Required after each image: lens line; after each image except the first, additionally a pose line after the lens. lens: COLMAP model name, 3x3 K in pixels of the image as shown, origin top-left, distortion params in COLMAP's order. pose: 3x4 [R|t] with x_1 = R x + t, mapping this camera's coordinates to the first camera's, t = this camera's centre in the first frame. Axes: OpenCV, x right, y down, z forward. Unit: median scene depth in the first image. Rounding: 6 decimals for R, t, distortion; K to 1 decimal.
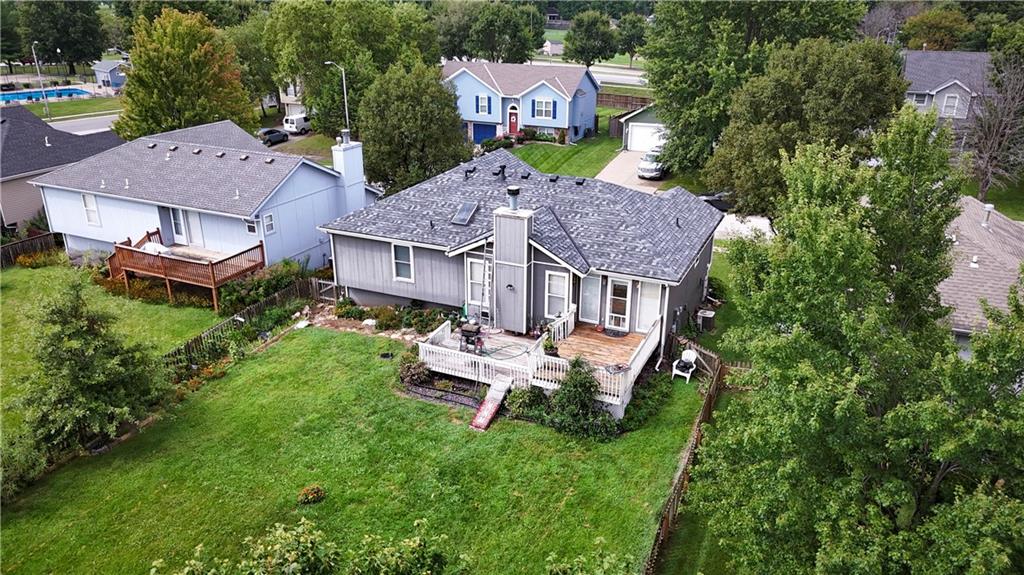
lens RADIAL K [[751.1, 0, 513.2], [0, 751.1, 286.1], [0, 0, 1]] dist [0.086995, -0.097708]
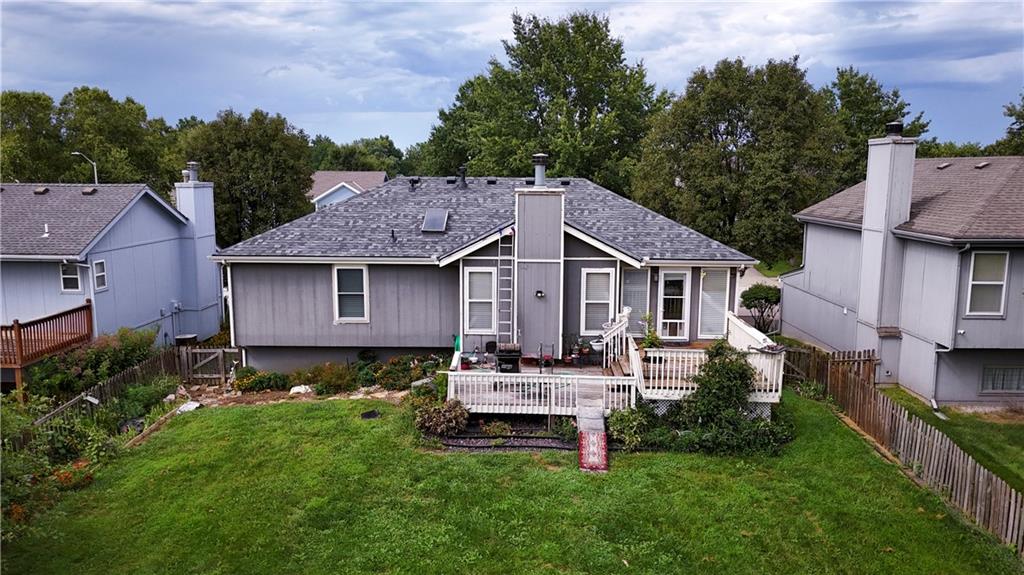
lens RADIAL K [[751.1, 0, 513.2], [0, 751.1, 286.1], [0, 0, 1]] dist [0.086995, -0.097708]
pose [[0.924809, -0.057140, 0.376117, -0.294633], [0.138494, 0.971384, -0.192958, 0.127704], [-0.354328, 0.230539, 0.906258, 0.338801]]
